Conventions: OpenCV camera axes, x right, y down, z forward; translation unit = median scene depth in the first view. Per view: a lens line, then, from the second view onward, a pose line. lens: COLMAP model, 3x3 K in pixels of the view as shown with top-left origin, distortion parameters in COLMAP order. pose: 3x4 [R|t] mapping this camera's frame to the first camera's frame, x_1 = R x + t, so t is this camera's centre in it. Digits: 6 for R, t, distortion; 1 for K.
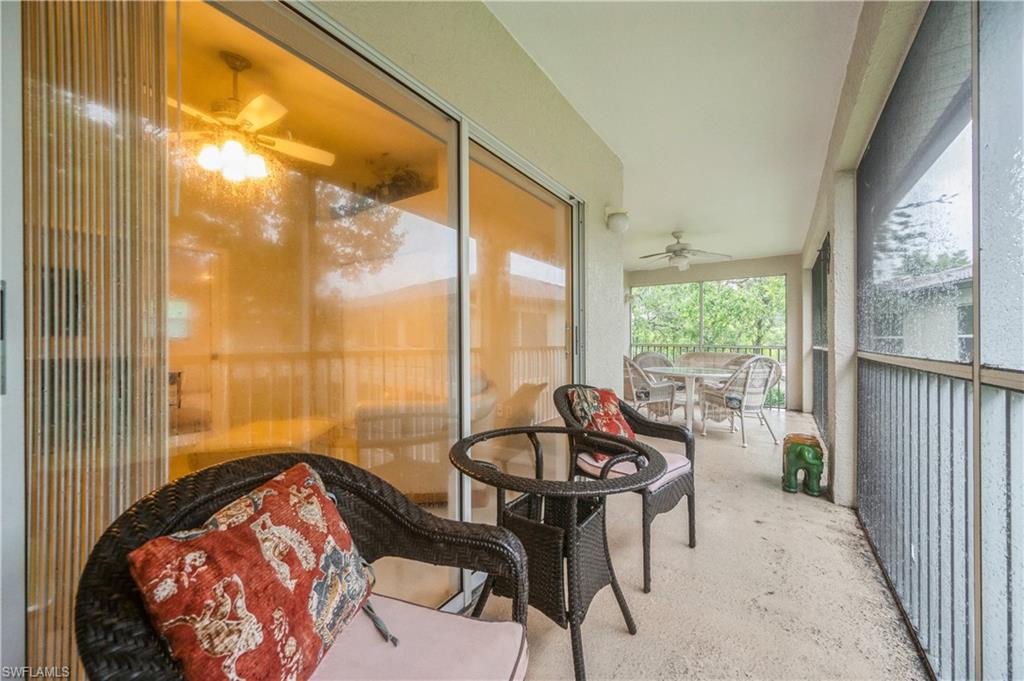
lens RADIAL K [[403.3, 0, 512.0], [0, 403.3, 340.5], [0, 0, 1]] dist [-0.001478, -0.000433]
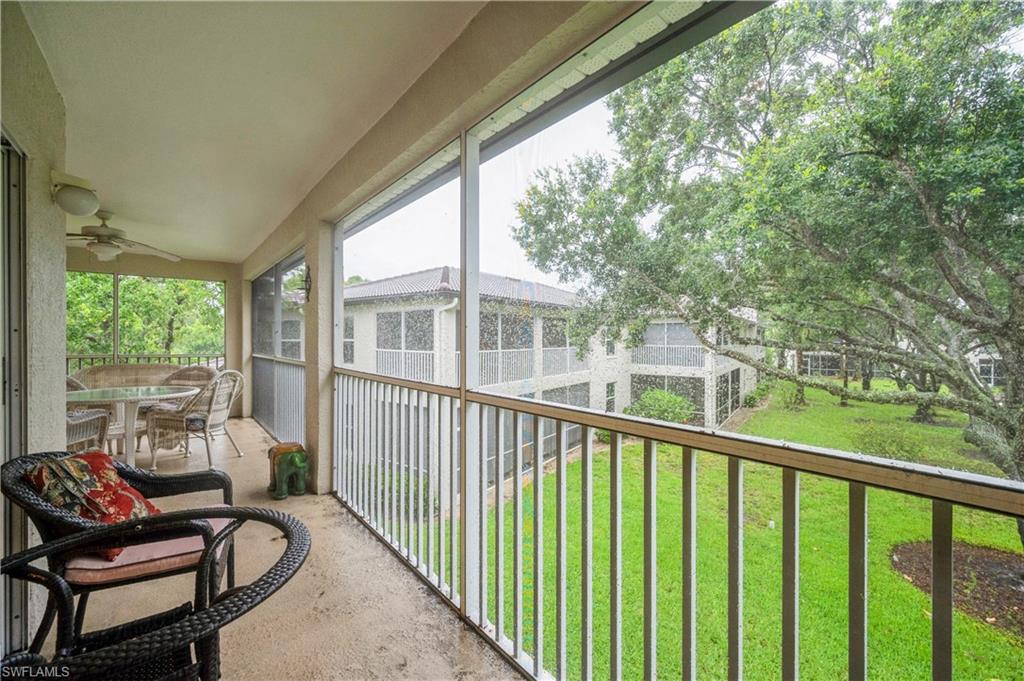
lens RADIAL K [[405.1, 0, 510.5], [0, 405.1, 337.6], [0, 0, 1]] dist [-0.001091, -0.000216]
pose [[0.280422, 0.002681, 0.959873, -0.128070], [-0.002814, 0.999994, -0.001971, -0.040800], [-0.959873, -0.002148, 0.280428, 0.067671]]
